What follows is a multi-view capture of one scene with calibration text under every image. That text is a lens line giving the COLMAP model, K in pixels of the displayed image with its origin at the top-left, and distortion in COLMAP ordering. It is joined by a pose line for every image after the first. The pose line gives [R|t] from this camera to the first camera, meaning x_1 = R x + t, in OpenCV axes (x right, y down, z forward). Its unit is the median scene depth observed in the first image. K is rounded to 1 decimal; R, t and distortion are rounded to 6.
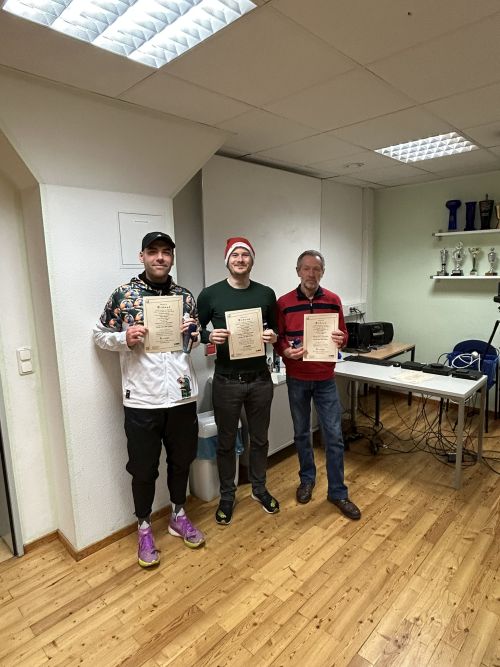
lens RADIAL K [[409.9, 0, 253.9], [0, 409.9, 330.7], [0, 0, 1]] dist [-0.008684, 0.005208]
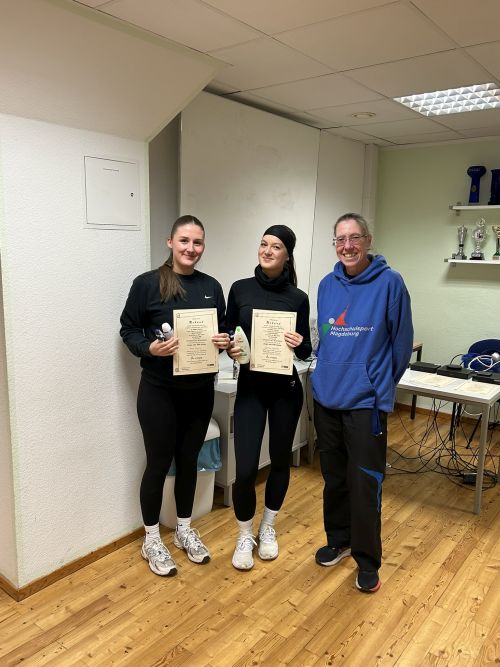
lens RADIAL K [[549.7, 0, 246.7], [0, 549.7, 337.4], [0, 0, 1]] dist [0.029561, -0.022754]
pose [[0.994158, 0.029575, 0.103801, -0.093806], [-0.031341, 0.999390, 0.015416, 0.023853], [-0.103282, -0.018579, 0.994479, -0.066303]]
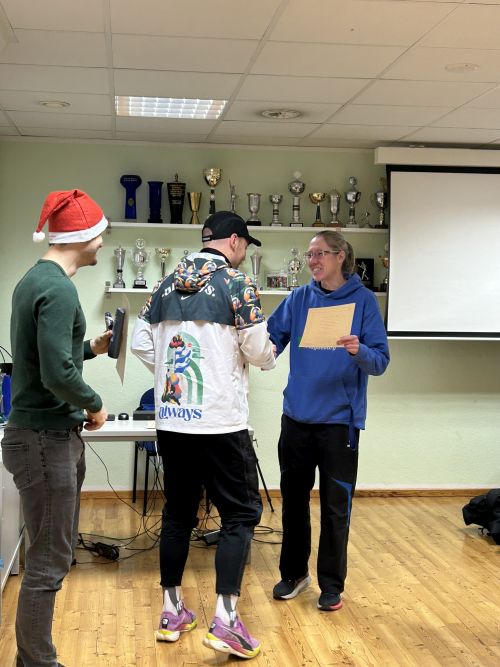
lens RADIAL K [[1013.9, 0, 249.1], [0, 1013.9, 333.9], [0, 0, 1]] dist [0.104765, 0.000000]
pose [[0.630629, 0.008074, 0.776042, -0.908340], [0.087610, 0.992813, -0.081524, 0.119522], [-0.771123, 0.119401, 0.625390, -0.203470]]
